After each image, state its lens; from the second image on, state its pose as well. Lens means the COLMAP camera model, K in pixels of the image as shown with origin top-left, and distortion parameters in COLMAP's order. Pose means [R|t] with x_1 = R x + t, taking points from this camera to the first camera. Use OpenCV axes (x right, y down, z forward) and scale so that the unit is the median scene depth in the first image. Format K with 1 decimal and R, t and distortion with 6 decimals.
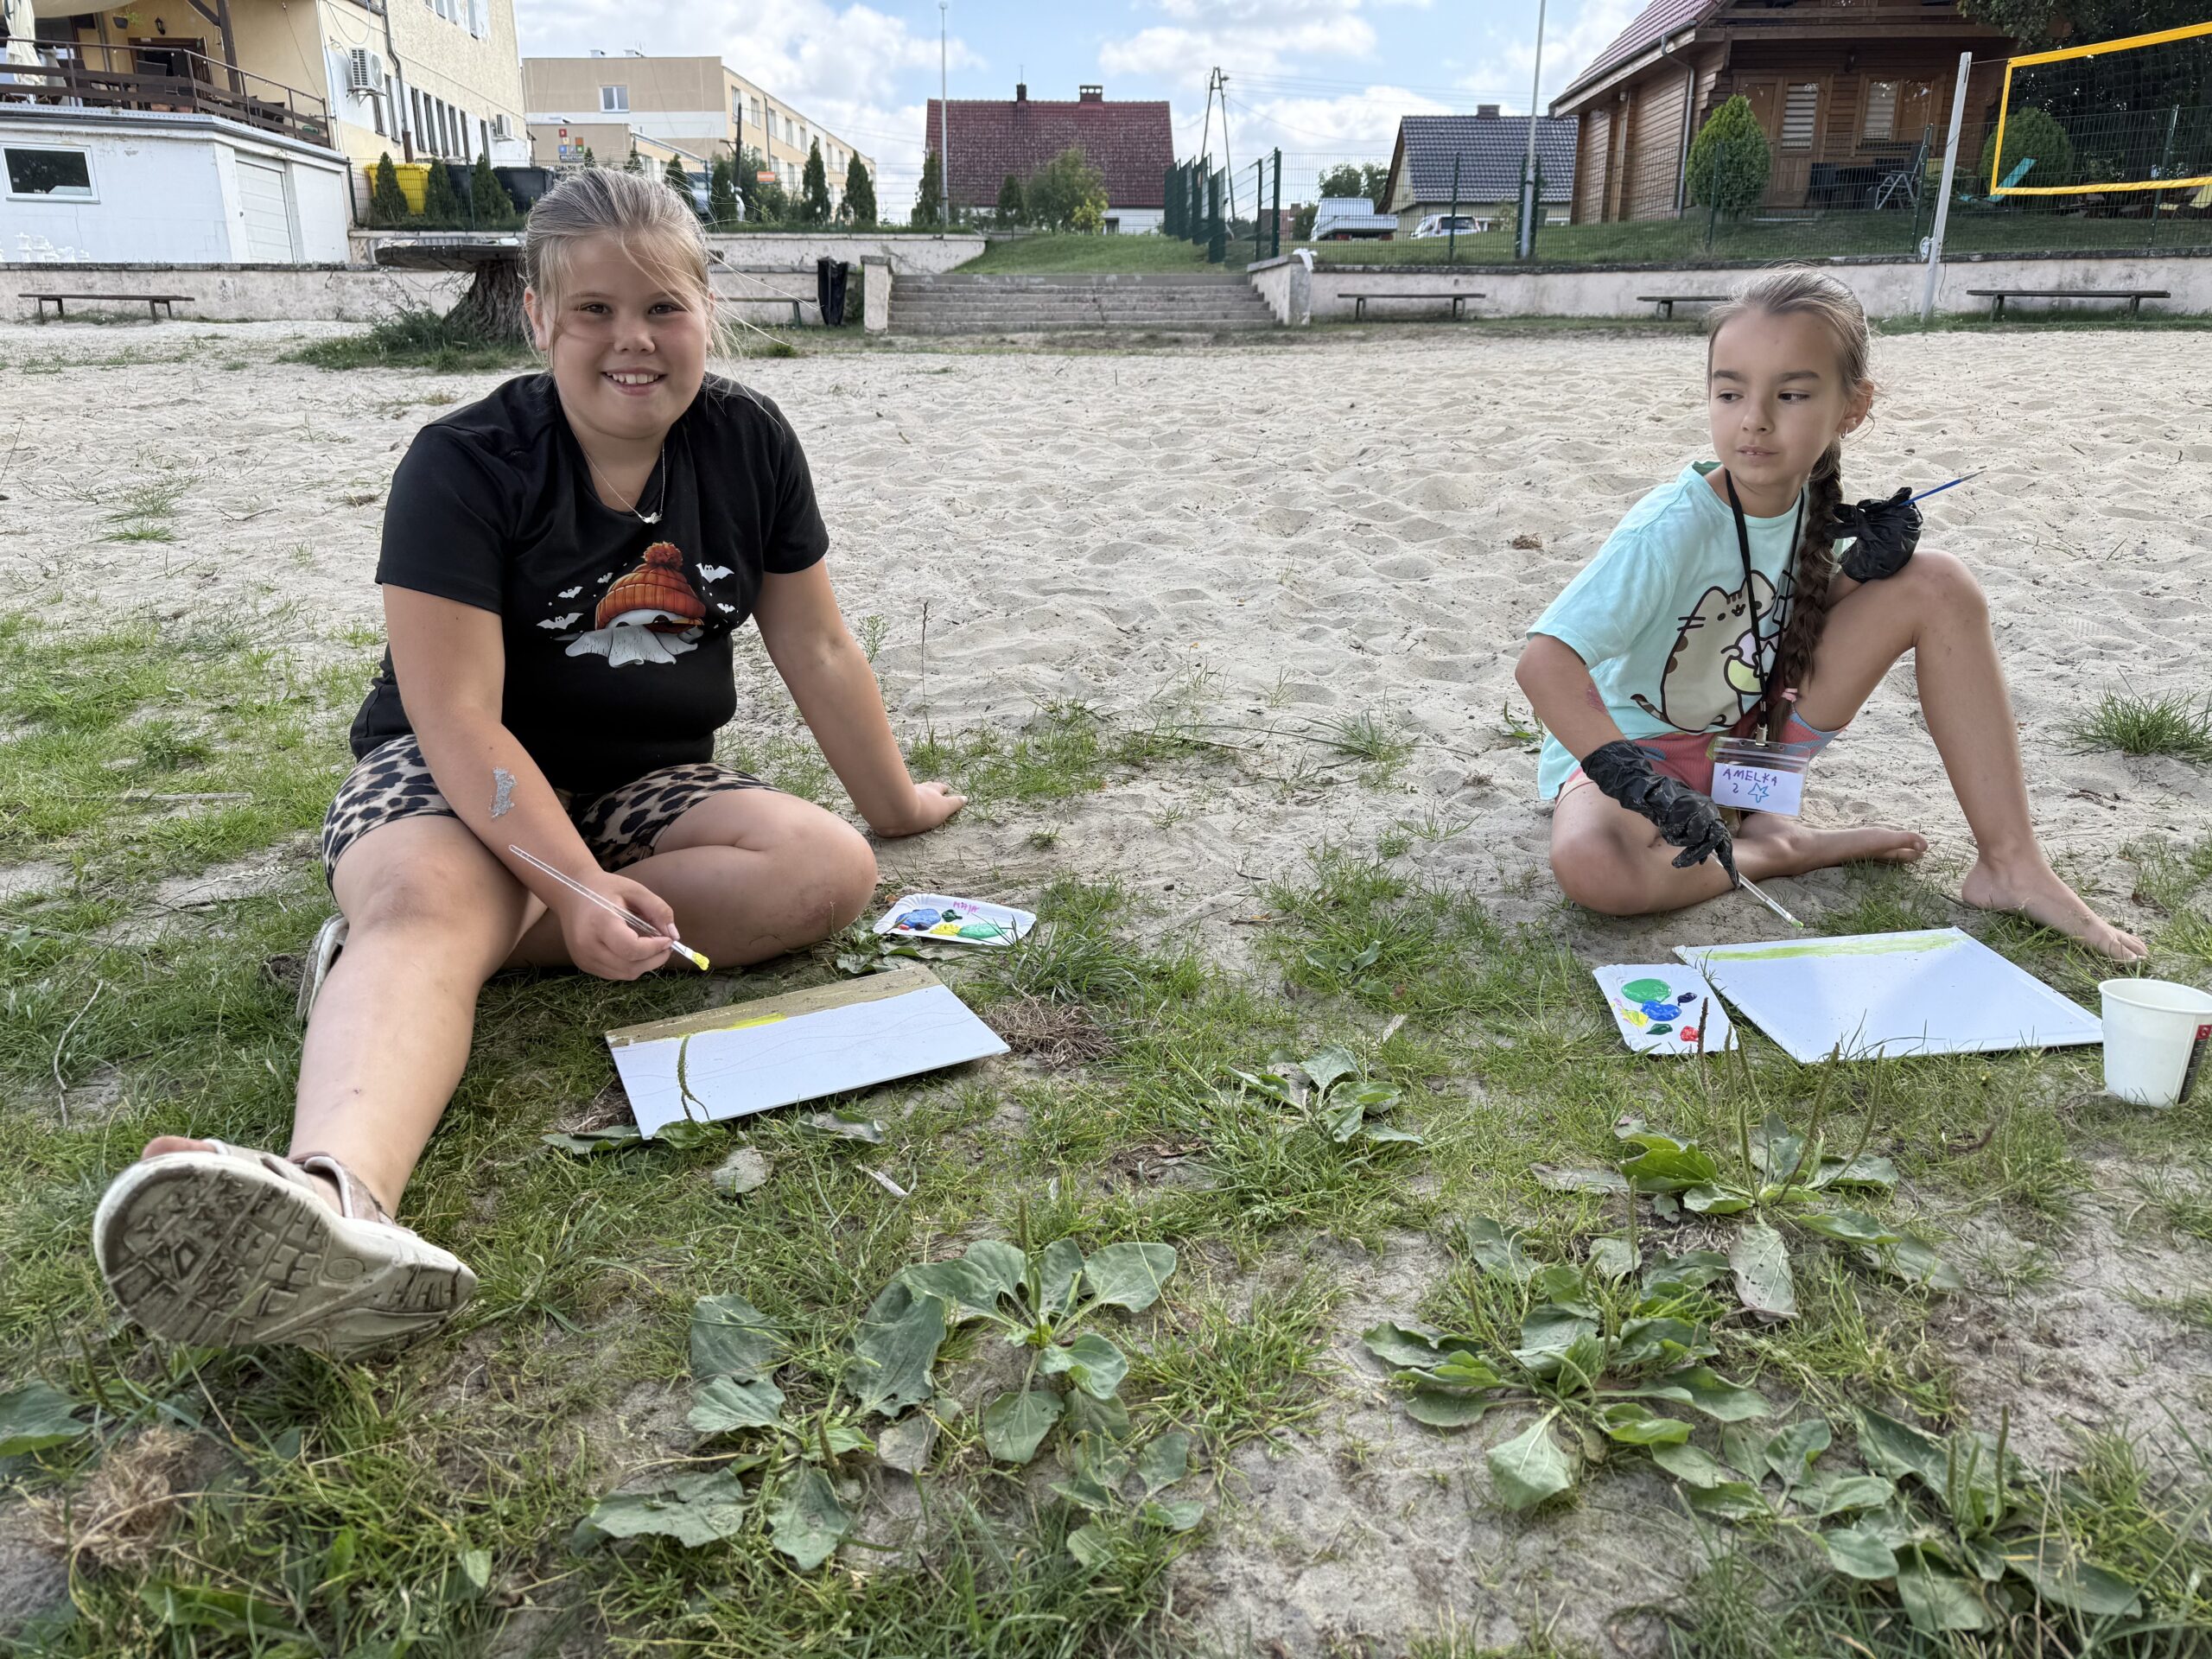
lens RADIAL K [[1552.7, 0, 1106.0], [0, 1552.7, 829.5], [0, 0, 1]] dist [0.060321, -0.046003]
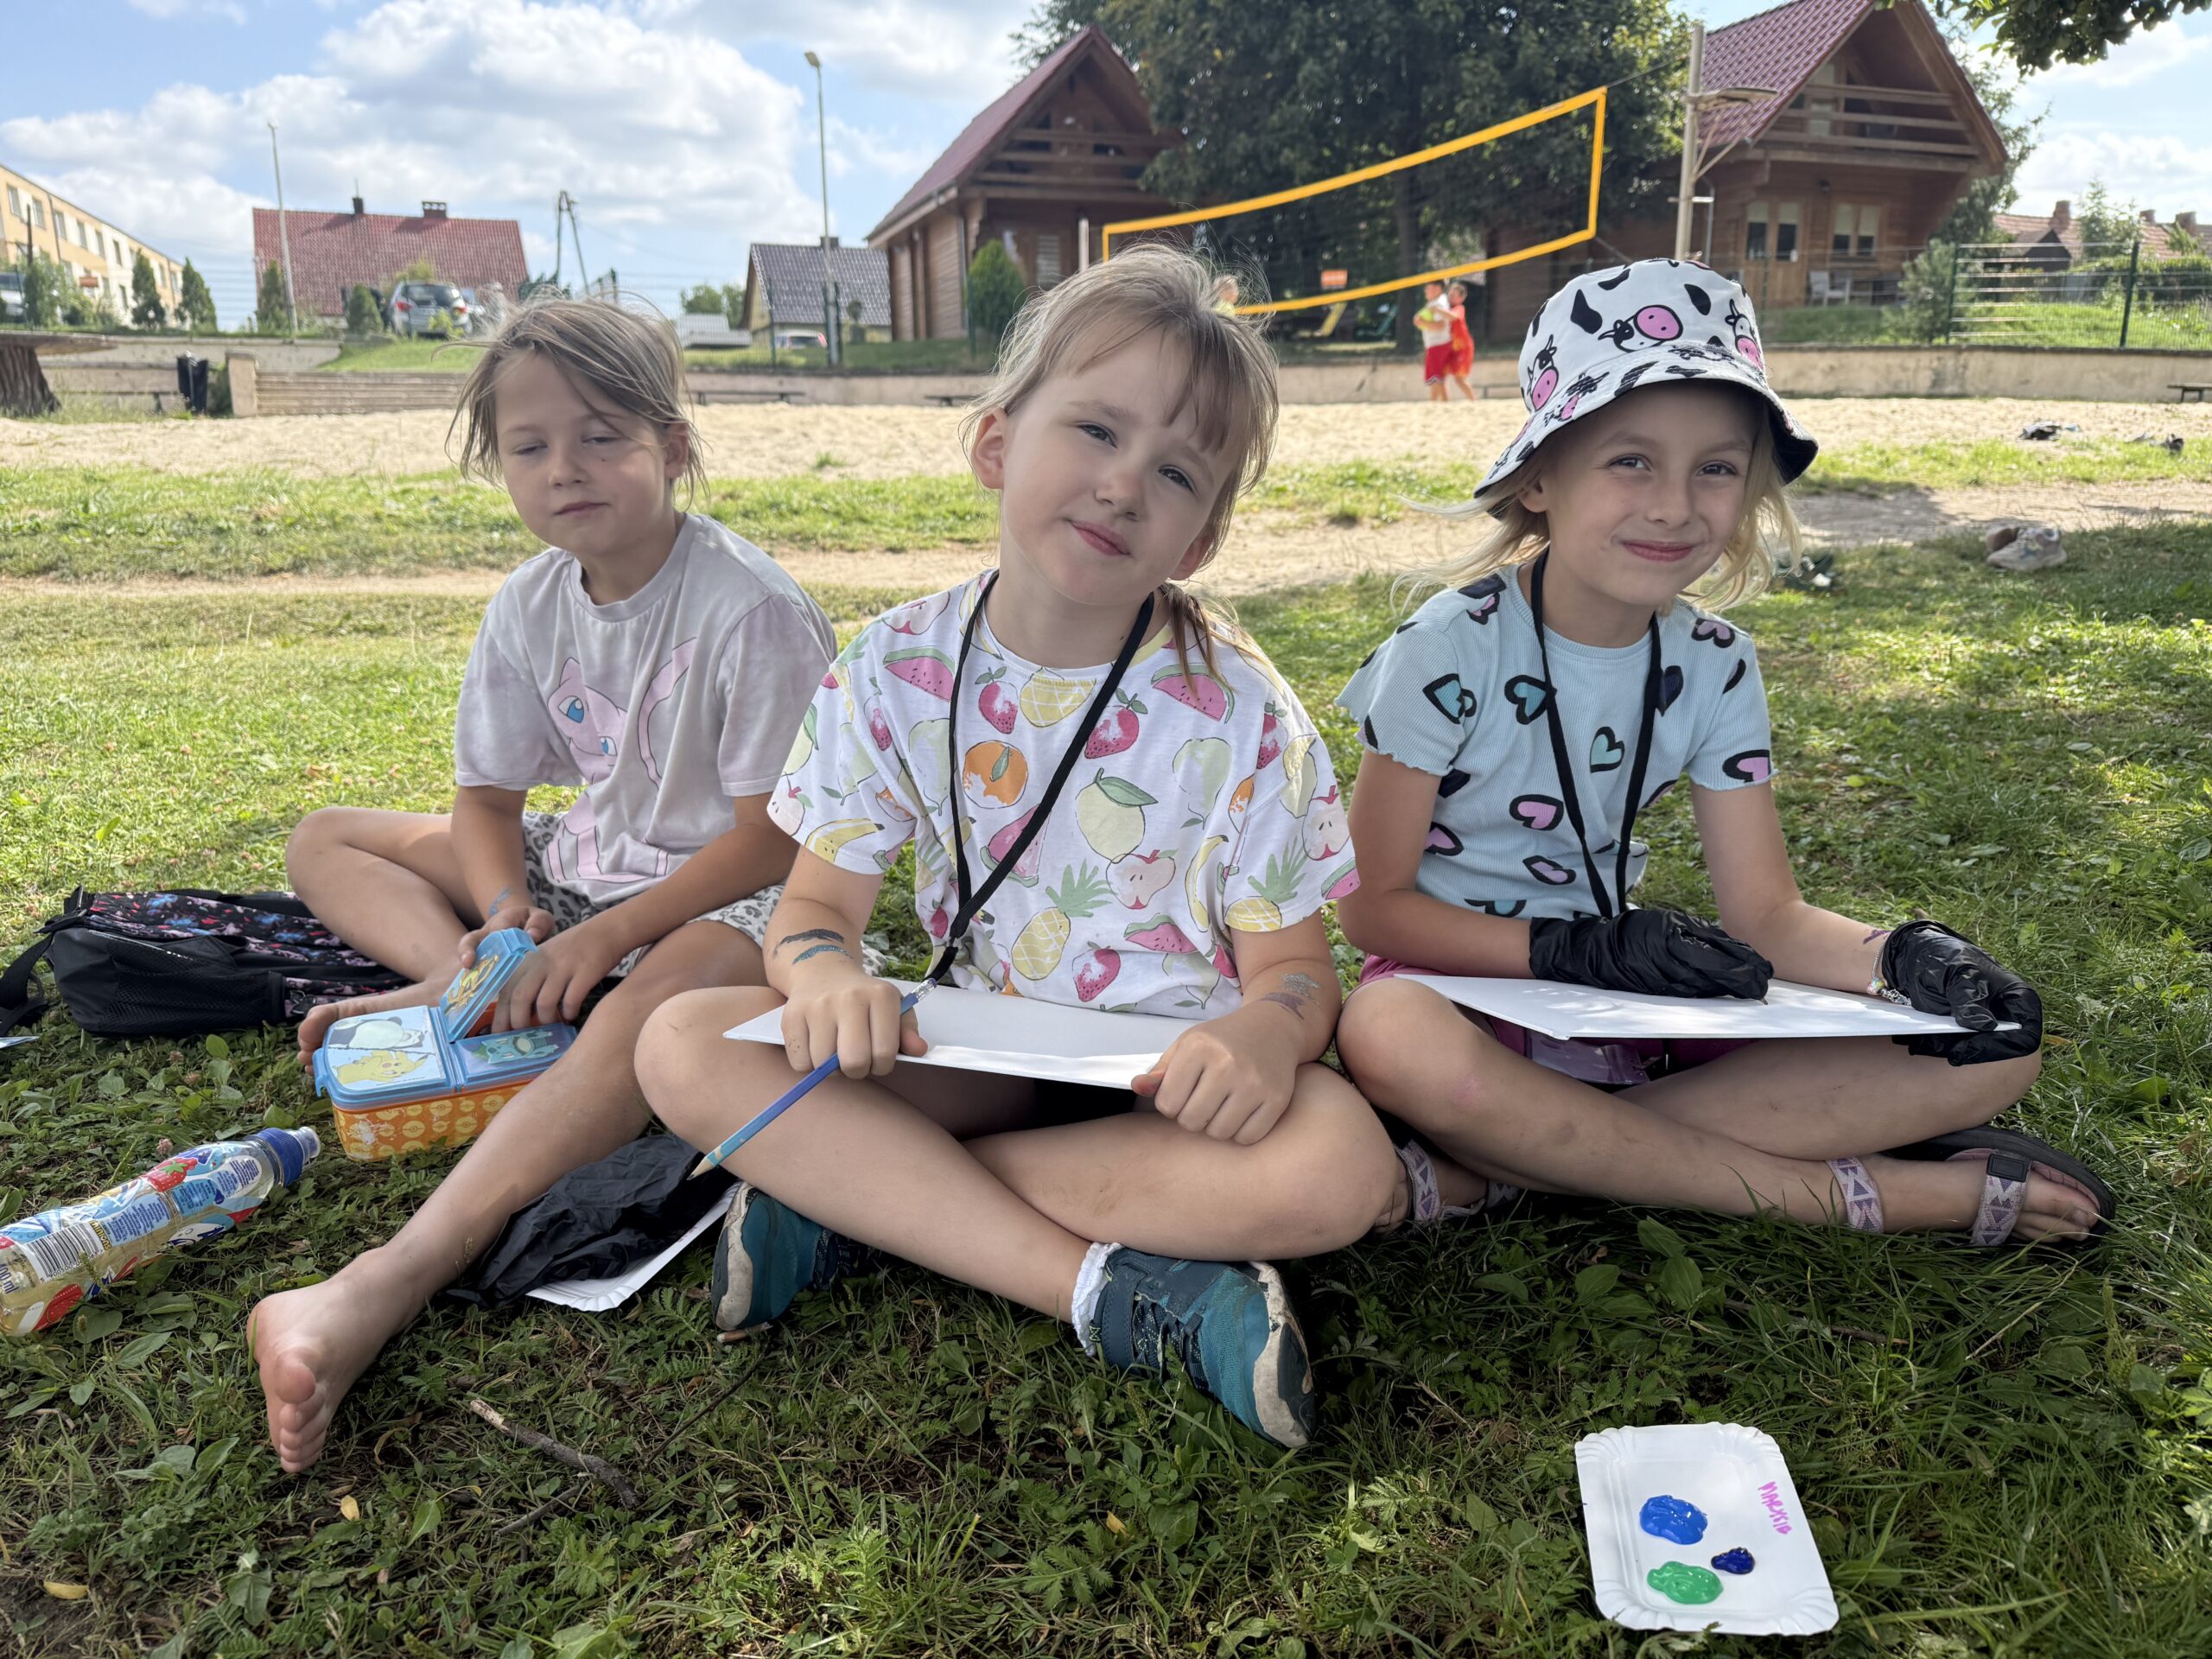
lens RADIAL K [[1552.7, 0, 1106.0], [0, 1552.7, 829.5], [0, 0, 1]] dist [0.060321, -0.046003]
pose [[0.932820, -0.103975, 0.345015, 0.003562], [0.126921, 0.990913, -0.044532, 0.054476], [-0.337250, 0.085330, 0.937540, -0.128980]]
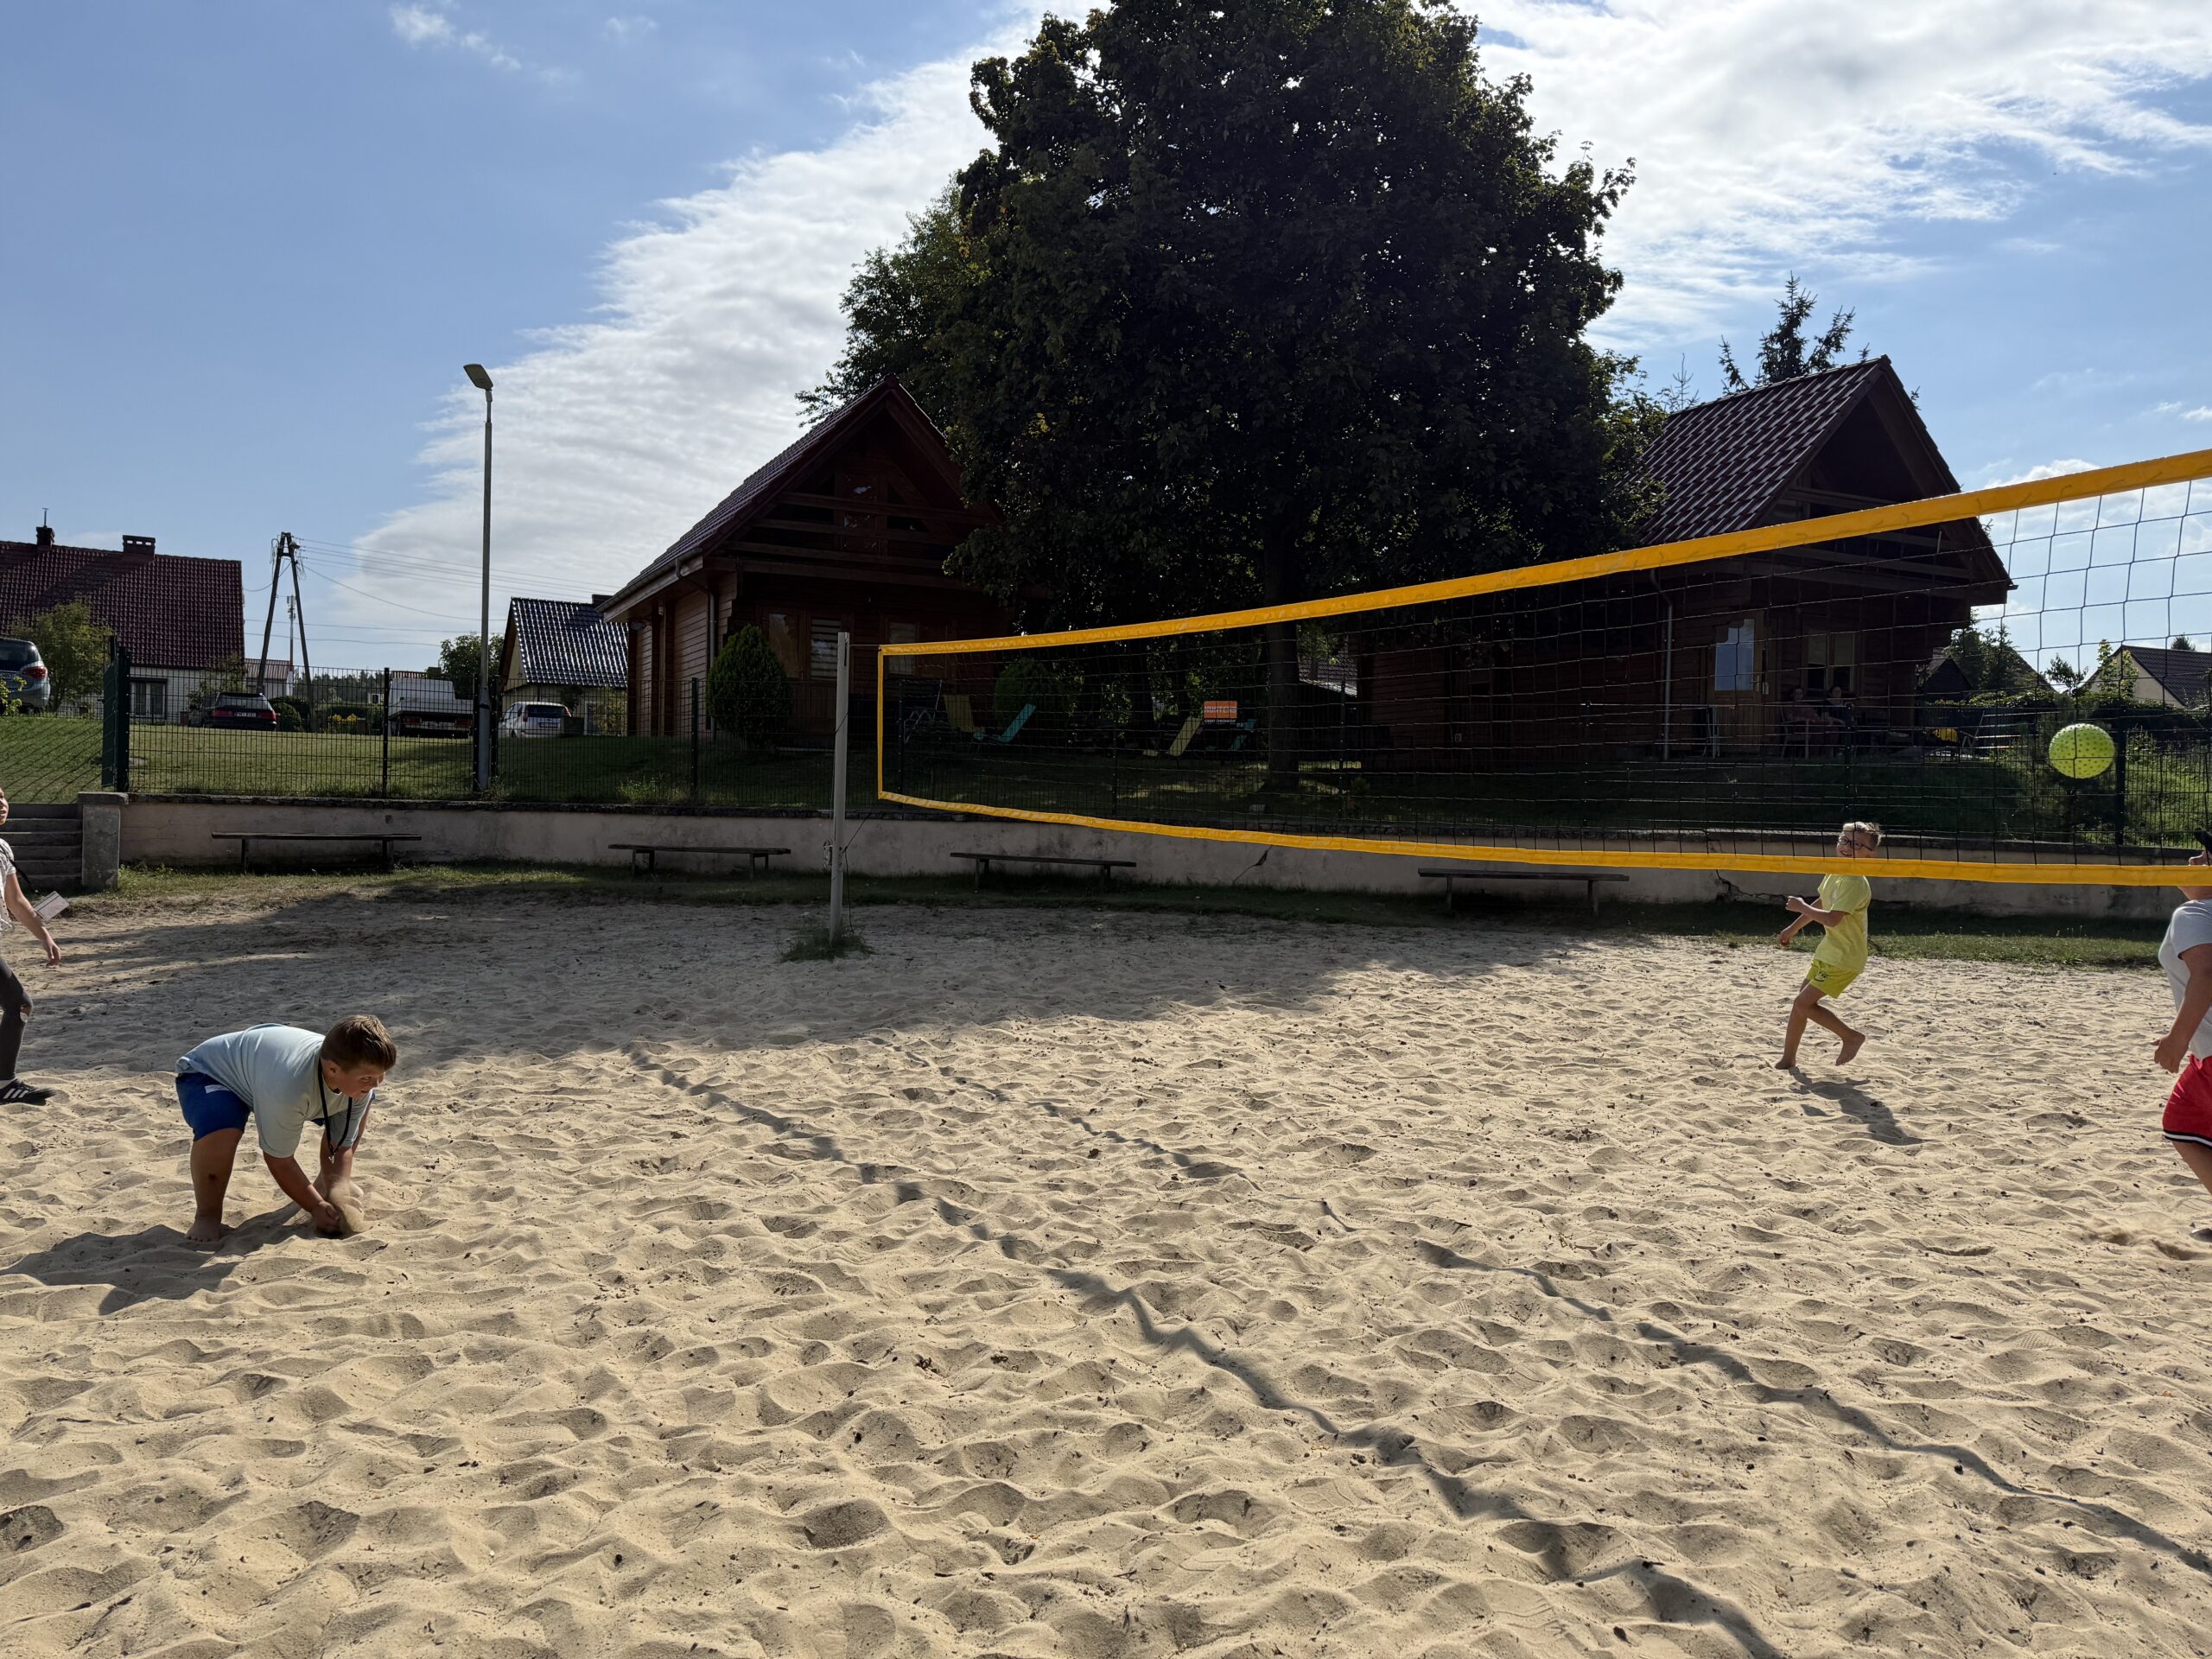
lens RADIAL K [[1552.7, 0, 1106.0], [0, 1552.7, 829.5], [0, 0, 1]] dist [0.060321, -0.046003]
pose [[0.881723, 0.005316, 0.471738, 0.119952], [0.125049, 0.961536, -0.244565, -0.073751], [-0.454893, 0.274629, 0.847143, 0.114611]]
